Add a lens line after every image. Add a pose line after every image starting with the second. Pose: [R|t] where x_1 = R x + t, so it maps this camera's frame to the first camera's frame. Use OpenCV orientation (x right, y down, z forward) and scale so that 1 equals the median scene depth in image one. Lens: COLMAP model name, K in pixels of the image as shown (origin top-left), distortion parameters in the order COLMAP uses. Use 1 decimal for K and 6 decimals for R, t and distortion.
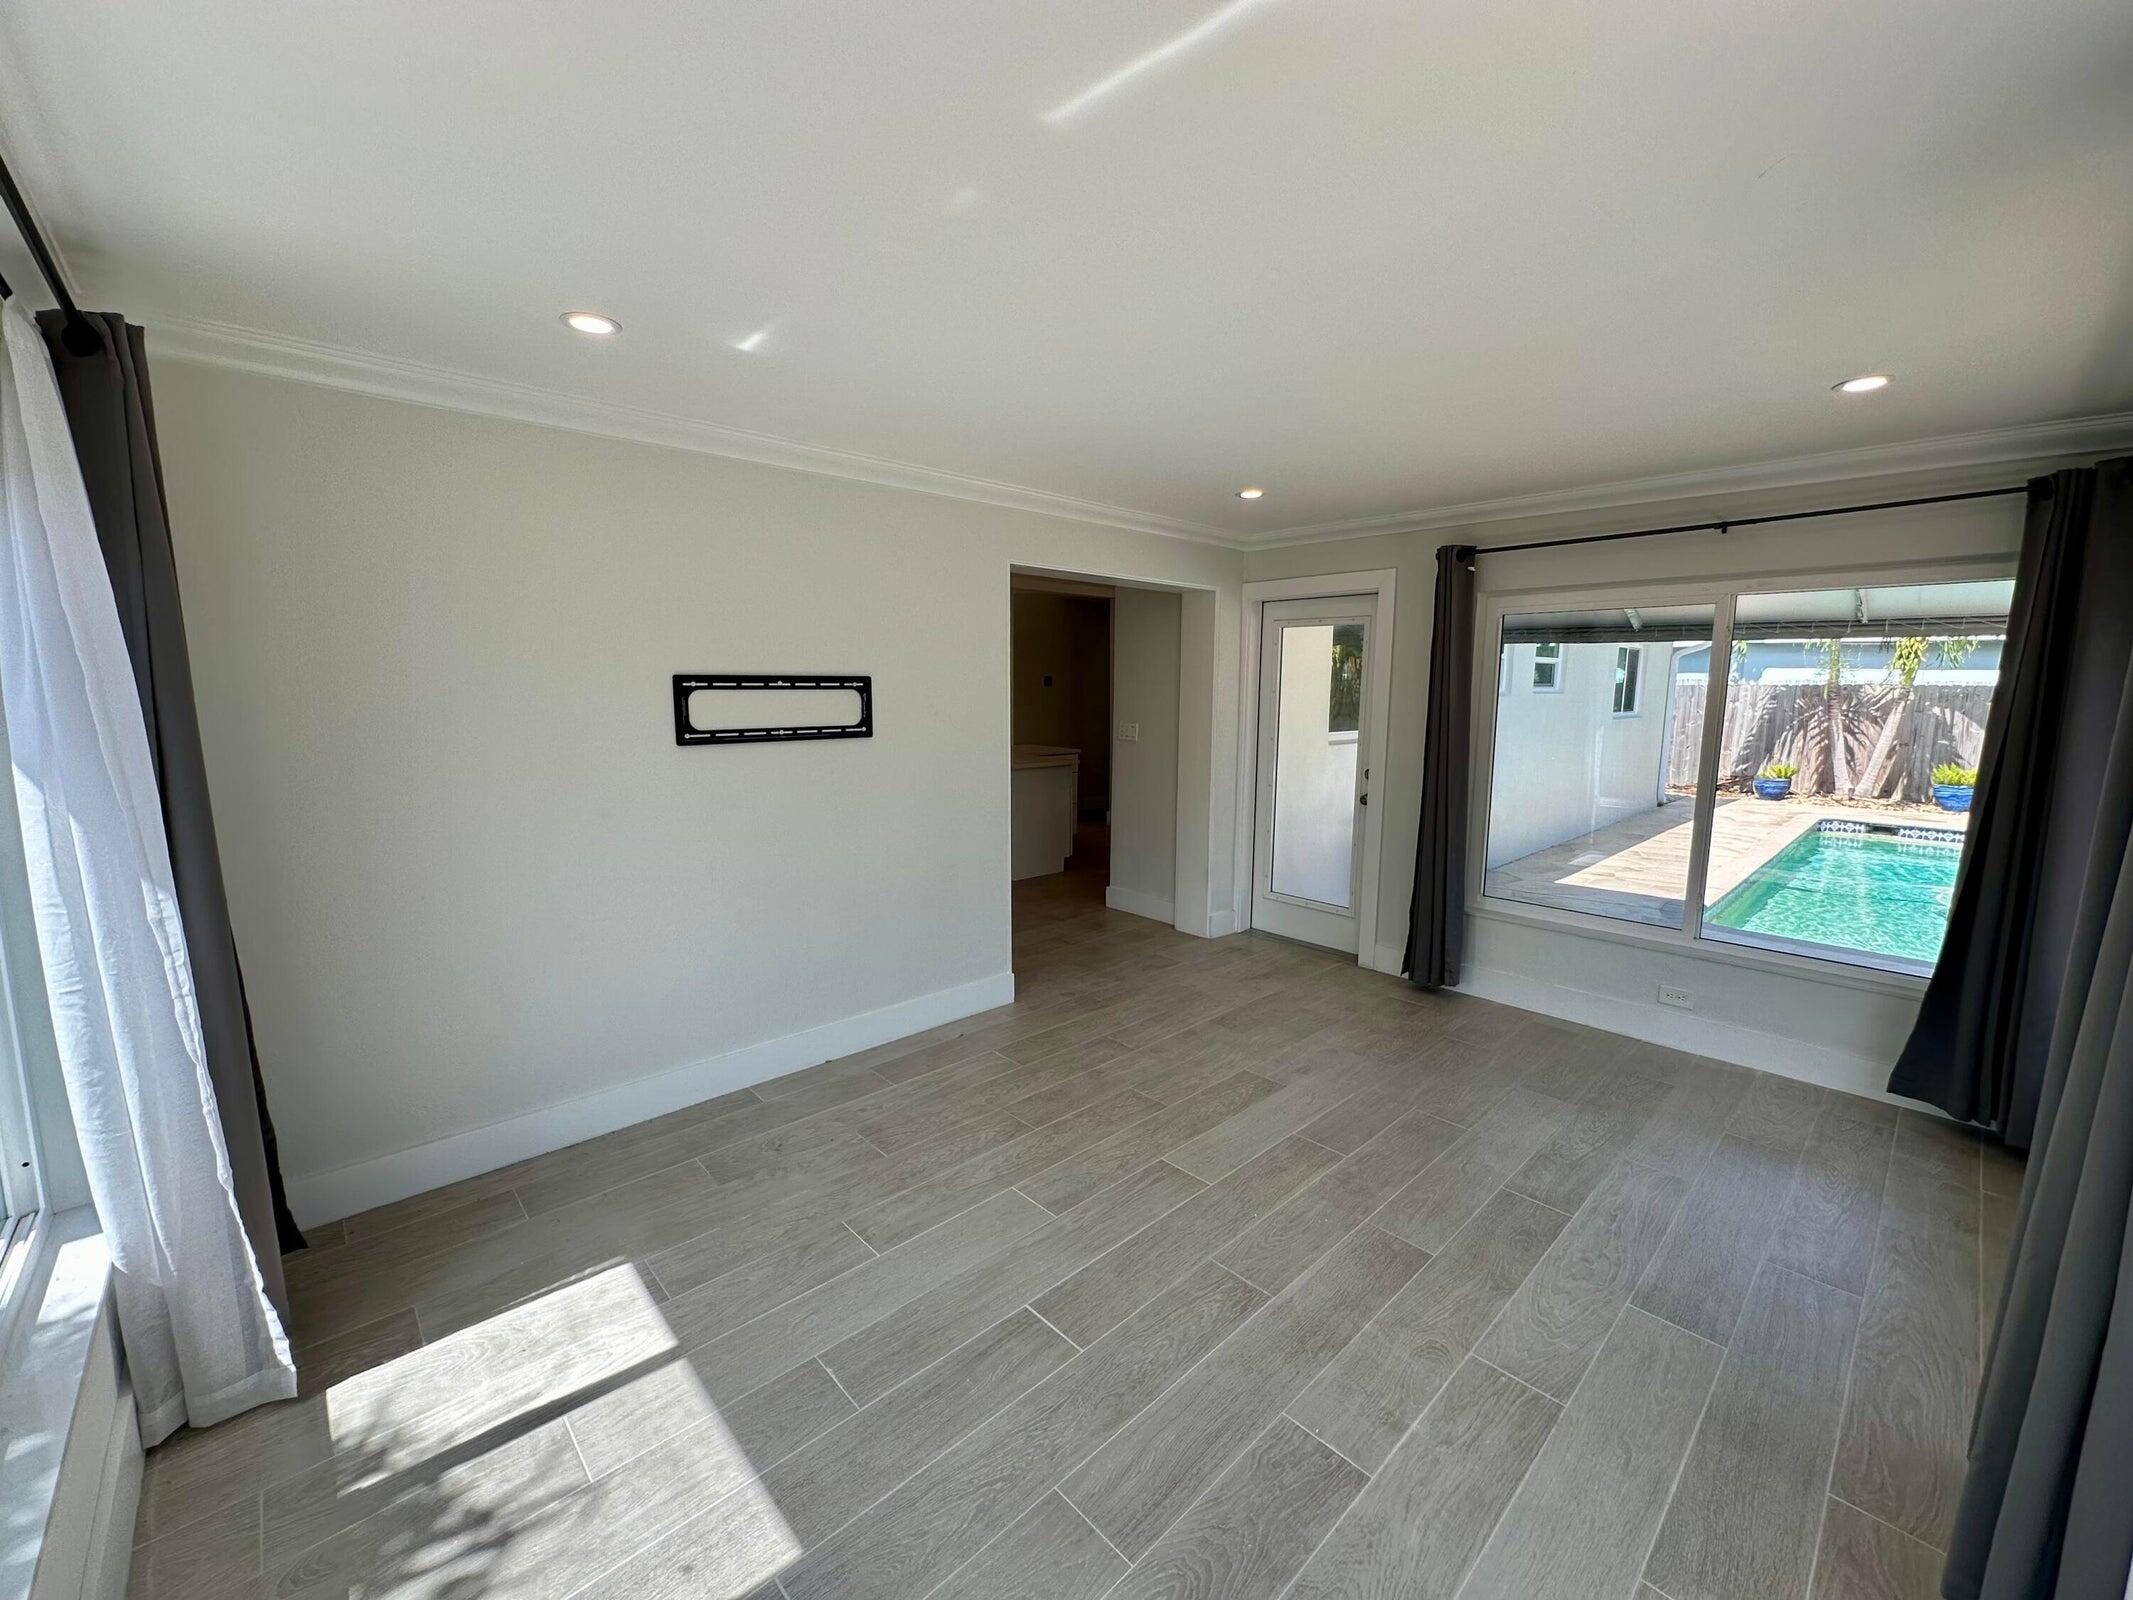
lens RADIAL K [[854.5, 0, 1066.5], [0, 854.5, 800.0], [0, 0, 1]] dist [-0.002688, 0.000411]
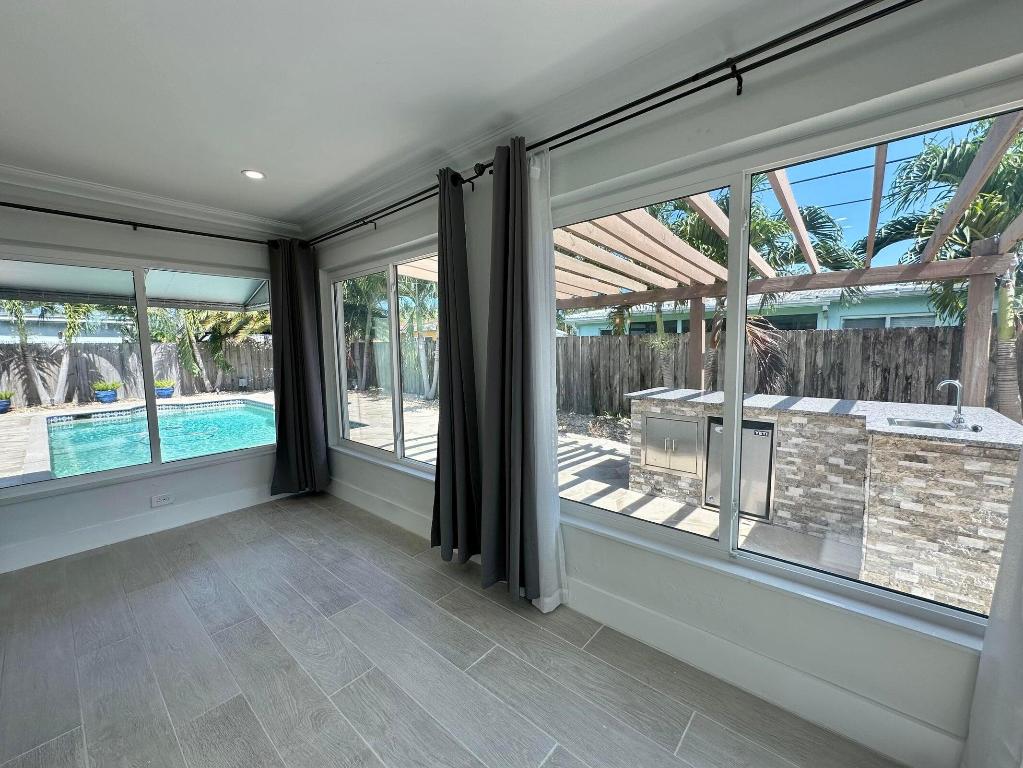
lens RADIAL K [[408.2, 0, 511.5], [0, 408.2, 384.0], [0, 0, 1]] dist [-0.002207, -0.000114]
pose [[-0.113990, -0.093486, 0.989074, -0.167481], [0.149705, 0.982579, 0.110126, 0.018953], [-0.982138, 0.160622, -0.098008, 0.390063]]
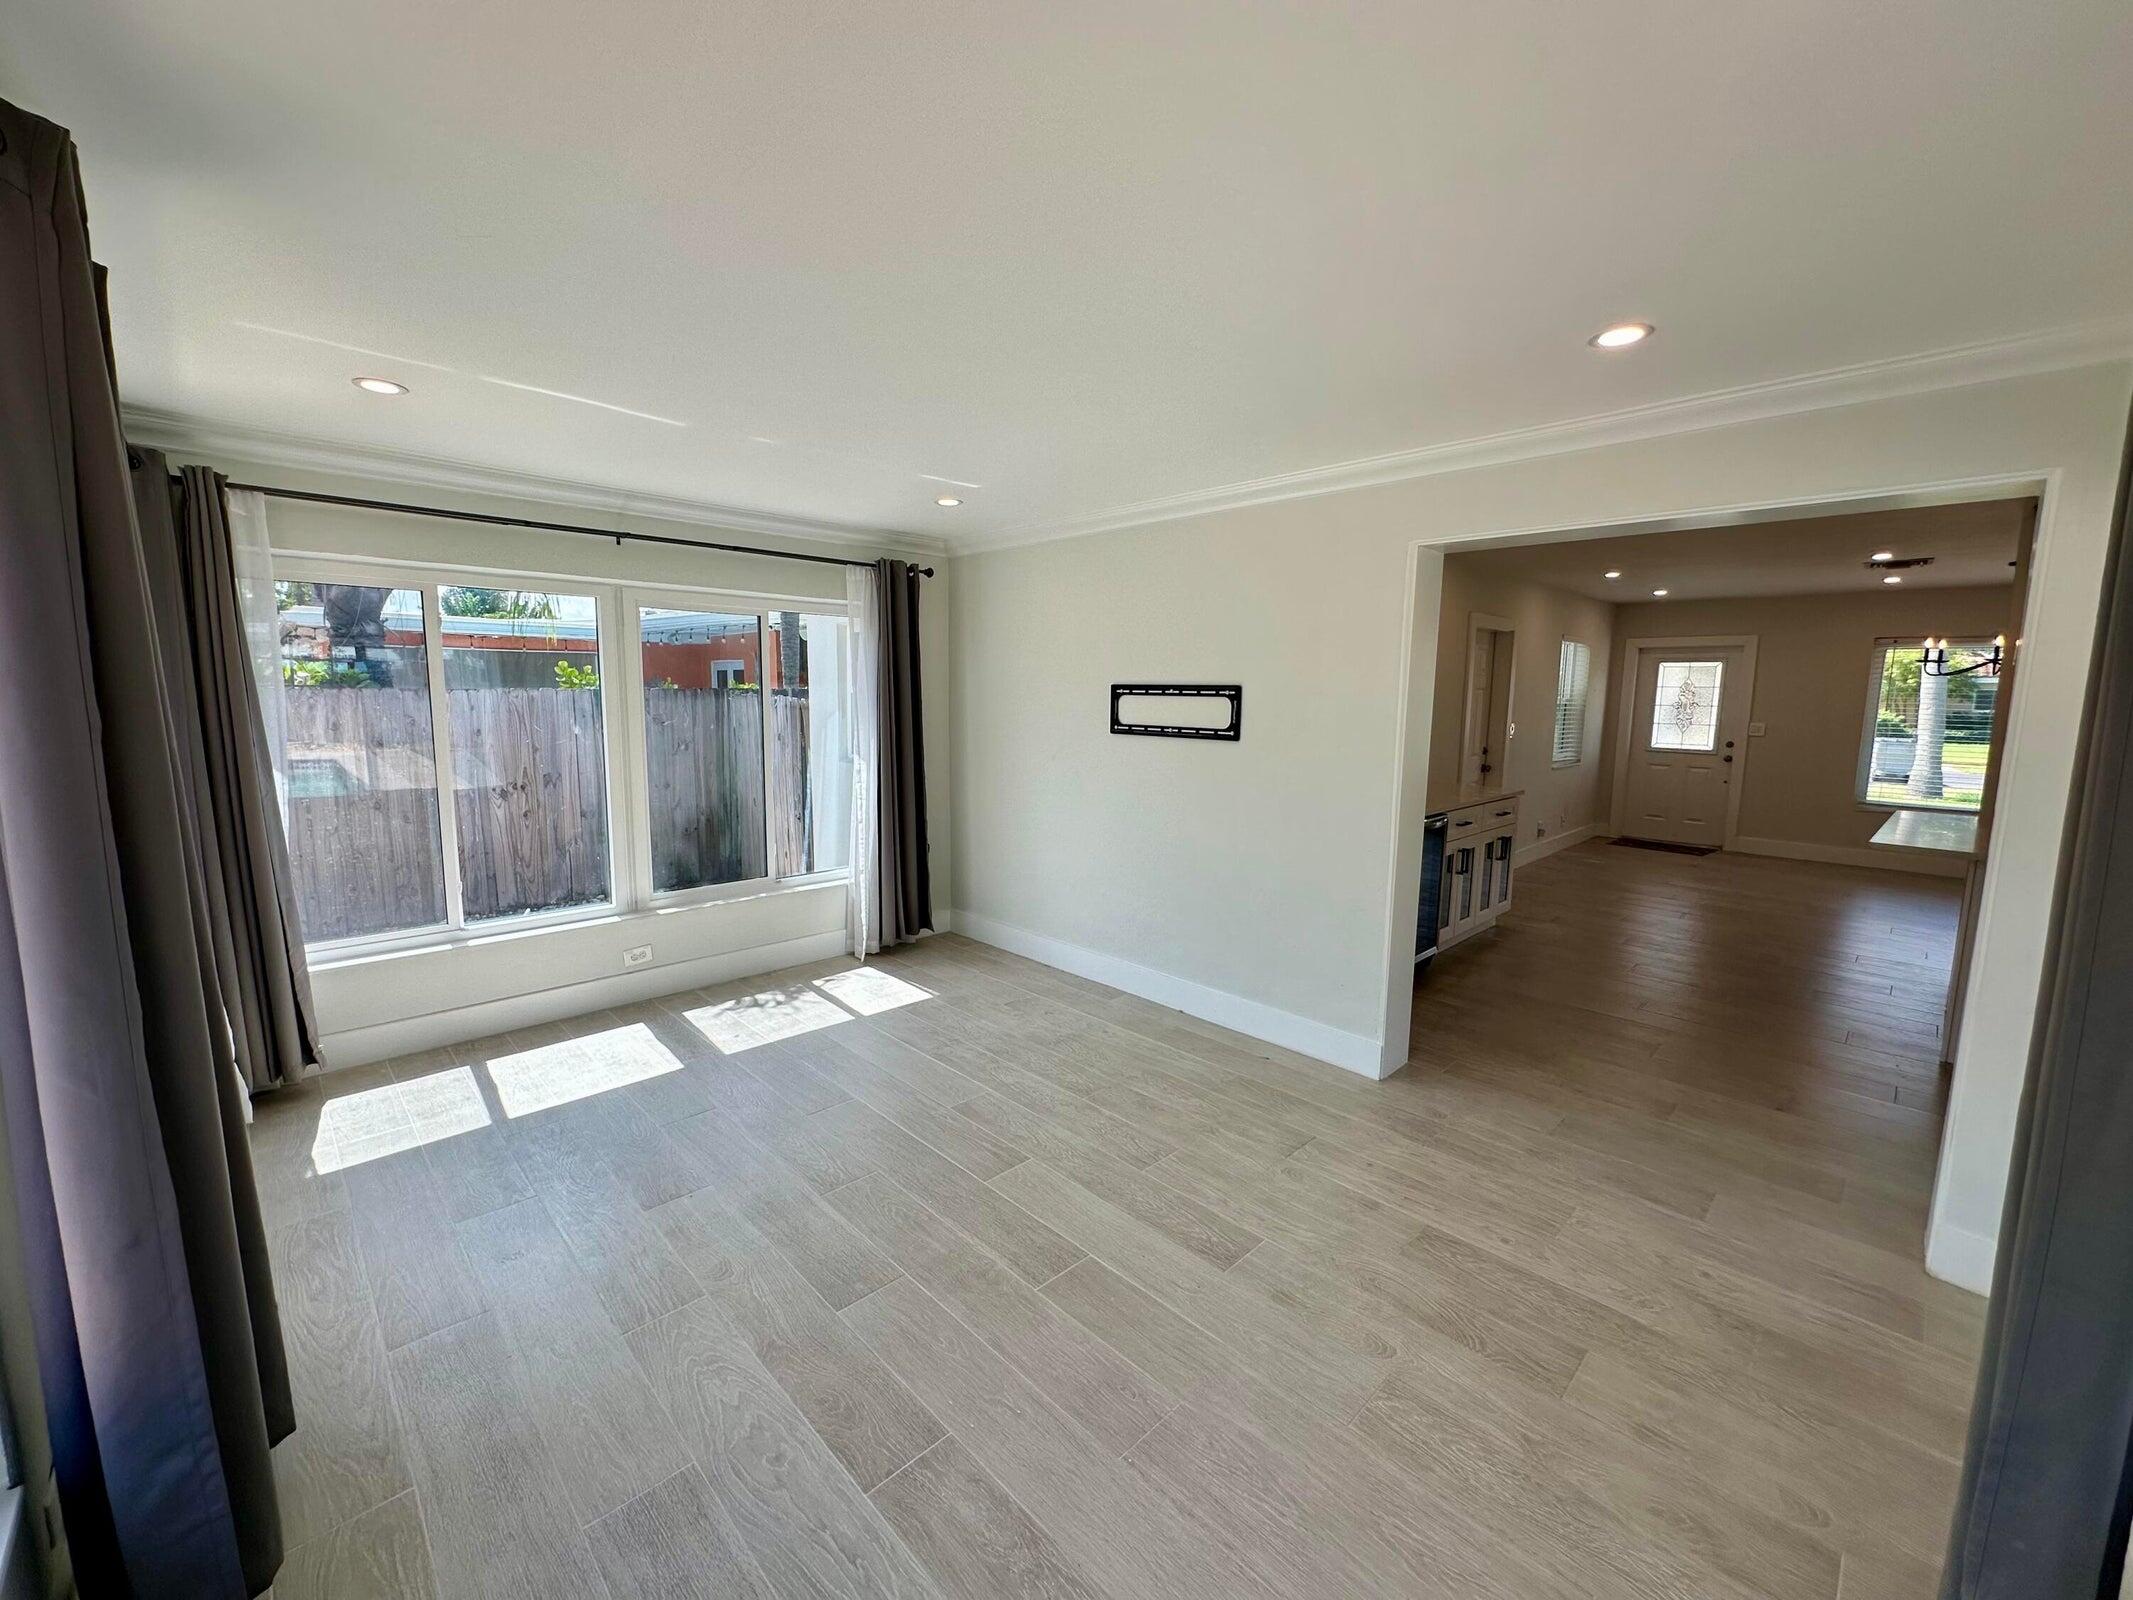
lens RADIAL K [[851.0, 0, 1066.5], [0, 851.0, 800.0], [0, 0, 1]] dist [-0.002207, -0.000114]
pose [[0.020233, 0.124069, -0.992067, 0.900911], [-0.149425, 0.981501, 0.119700, -0.103503], [0.988566, 0.145818, 0.038398, 0.802882]]
